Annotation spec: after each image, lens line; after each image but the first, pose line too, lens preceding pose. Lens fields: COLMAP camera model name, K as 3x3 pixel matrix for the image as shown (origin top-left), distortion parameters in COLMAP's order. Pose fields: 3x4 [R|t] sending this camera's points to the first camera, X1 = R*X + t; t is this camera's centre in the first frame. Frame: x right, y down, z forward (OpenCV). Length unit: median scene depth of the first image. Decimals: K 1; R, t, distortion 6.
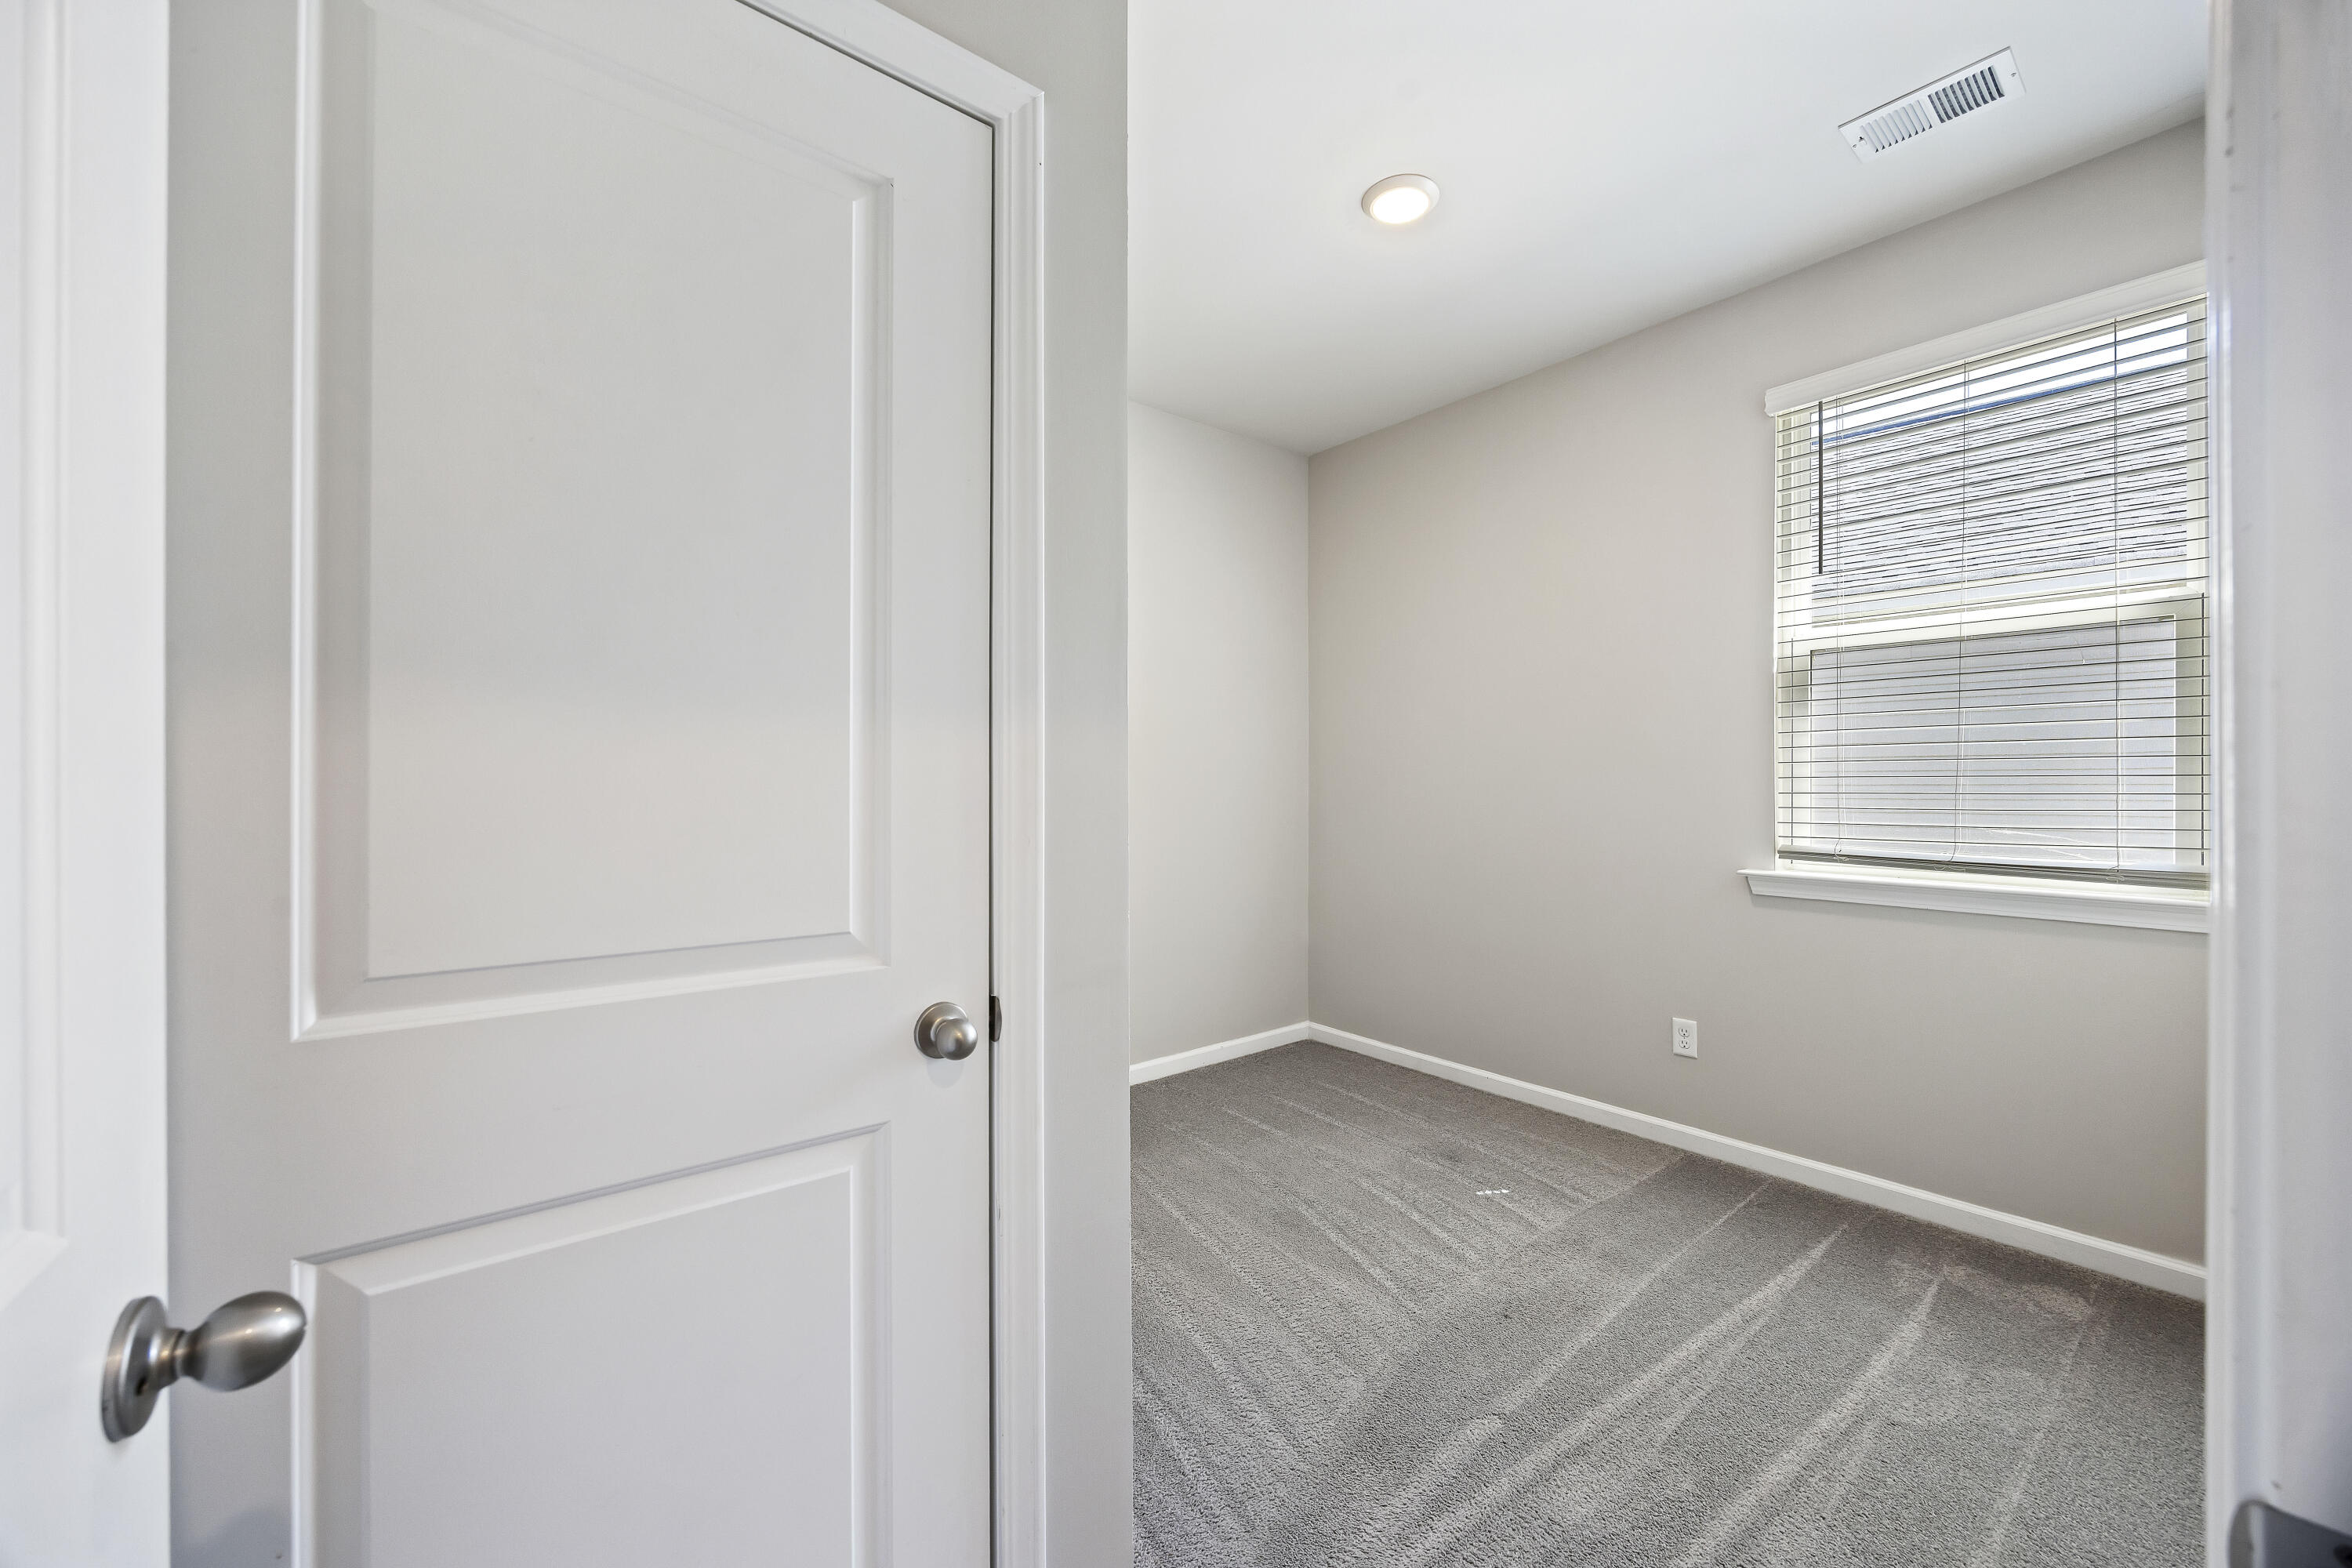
lens RADIAL K [[898.6, 0, 1167.8], [0, 898.6, 792.8], [0, 0, 1]] dist [-0.005526, 0.001412]
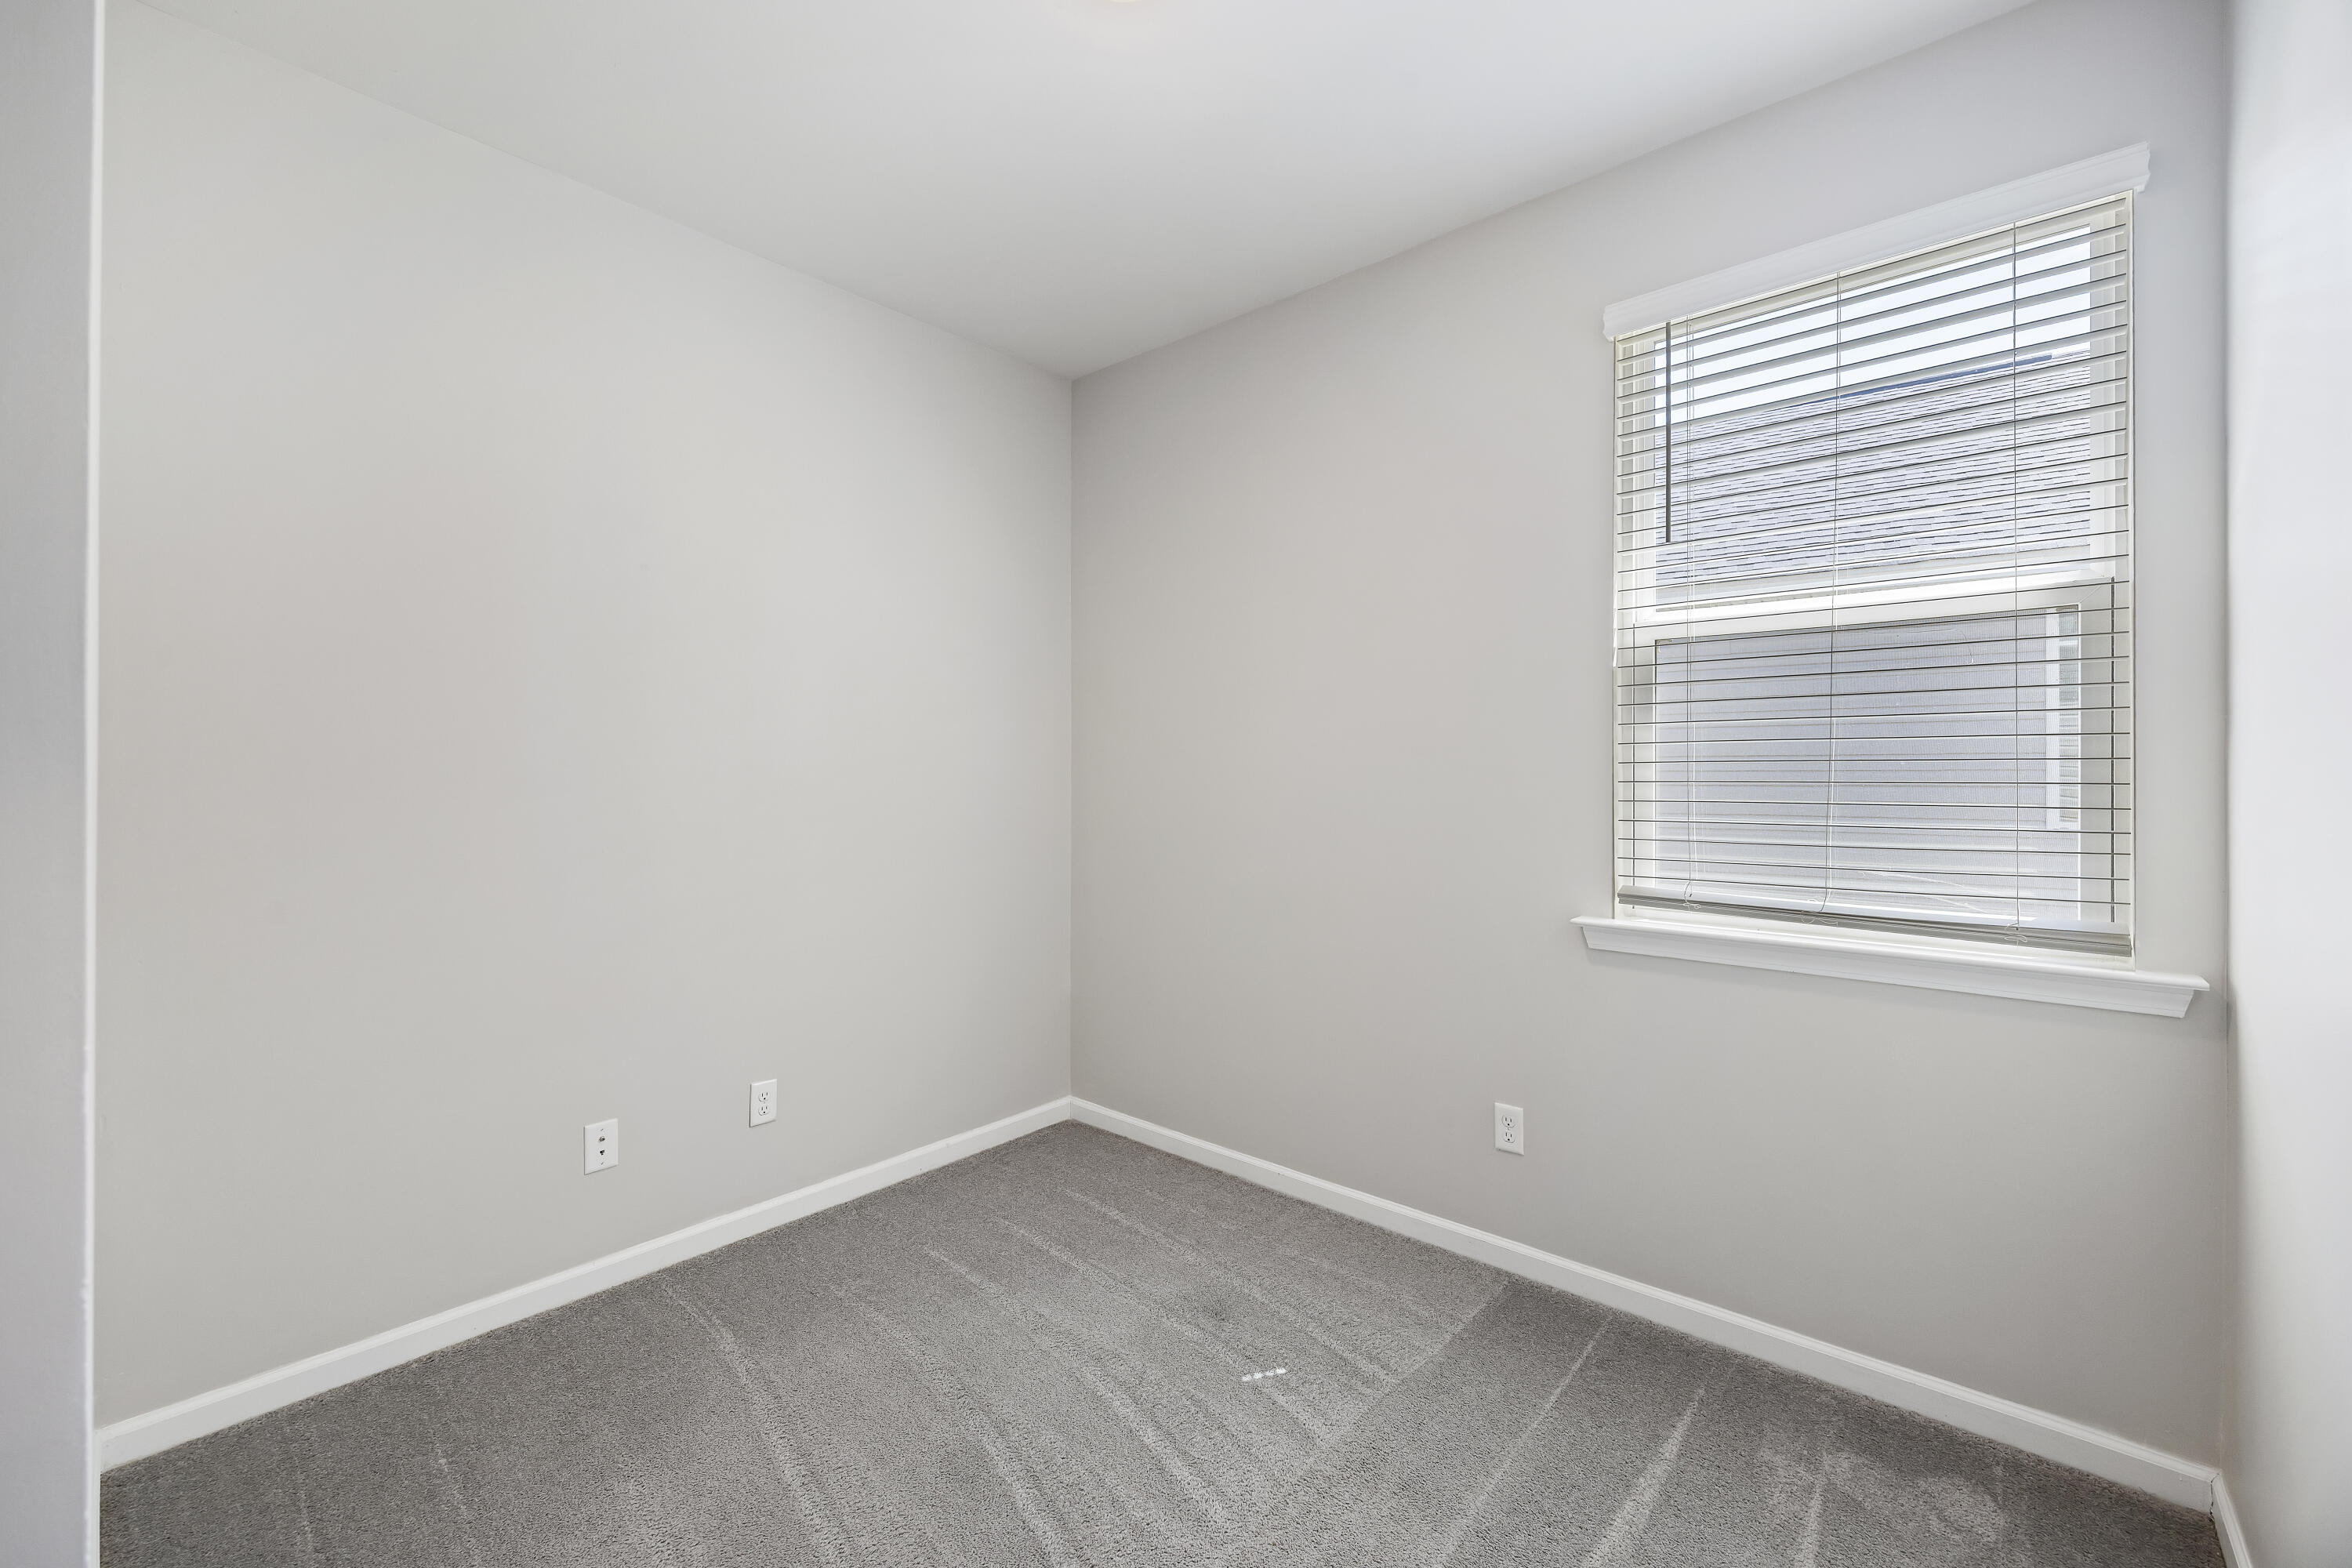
lens RADIAL K [[898.6, 0, 1183.4], [0, 898.6, 772.7], [0, 0, 1]] dist [-0.005526, 0.001412]
pose [[0.986067, -0.000404, 0.166346, 0.137230], [0.000670, 0.999999, -0.001541, -0.032121], [-0.166345, 0.001631, 0.986066, 0.227002]]
